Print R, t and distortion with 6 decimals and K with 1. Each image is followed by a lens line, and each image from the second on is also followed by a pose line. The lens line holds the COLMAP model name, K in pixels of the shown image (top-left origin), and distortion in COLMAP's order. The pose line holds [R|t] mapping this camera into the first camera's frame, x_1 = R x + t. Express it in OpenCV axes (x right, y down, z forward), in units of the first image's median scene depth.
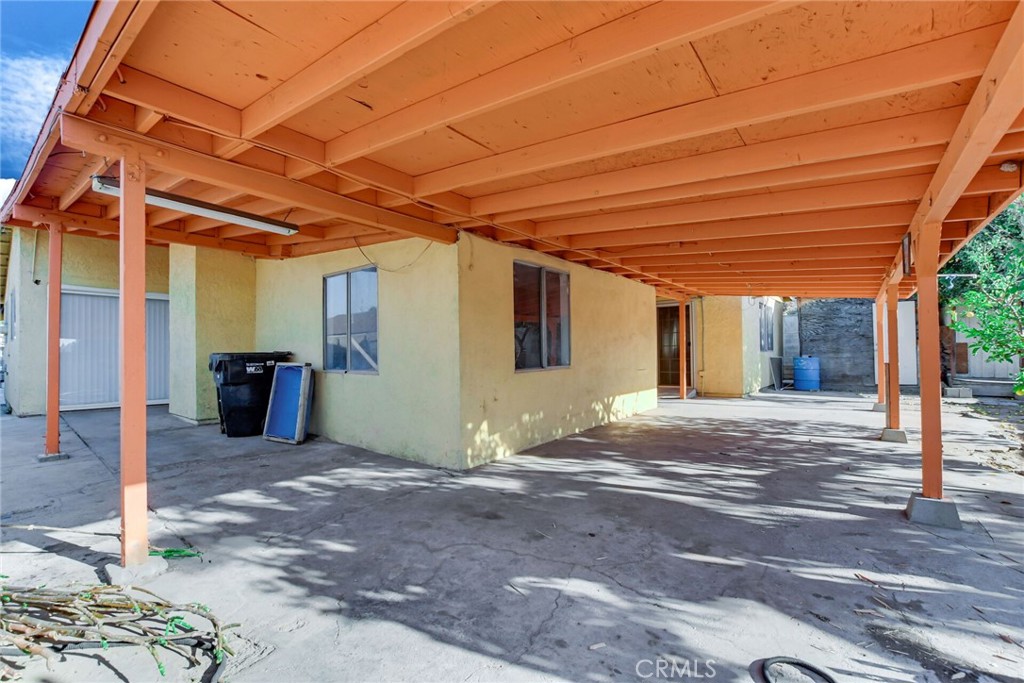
lens RADIAL K [[448.2, 0, 510.5], [0, 448.2, 344.5], [0, 0, 1]] dist [-0.022184, 0.004293]
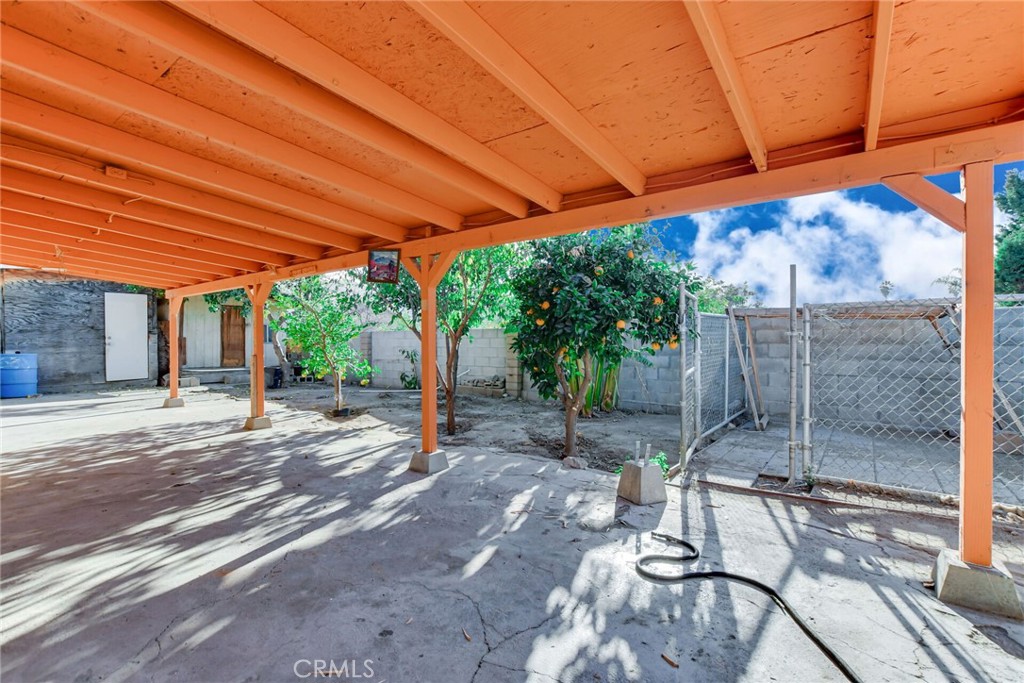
lens RADIAL K [[448.2, 0, 510.5], [0, 448.2, 344.5], [0, 0, 1]] dist [-0.022184, 0.004293]
pose [[-0.013316, -0.001880, 0.999910, -0.093923], [-0.011284, 0.999935, 0.001730, 0.002876], [-0.999848, -0.011260, -0.013336, 0.175068]]
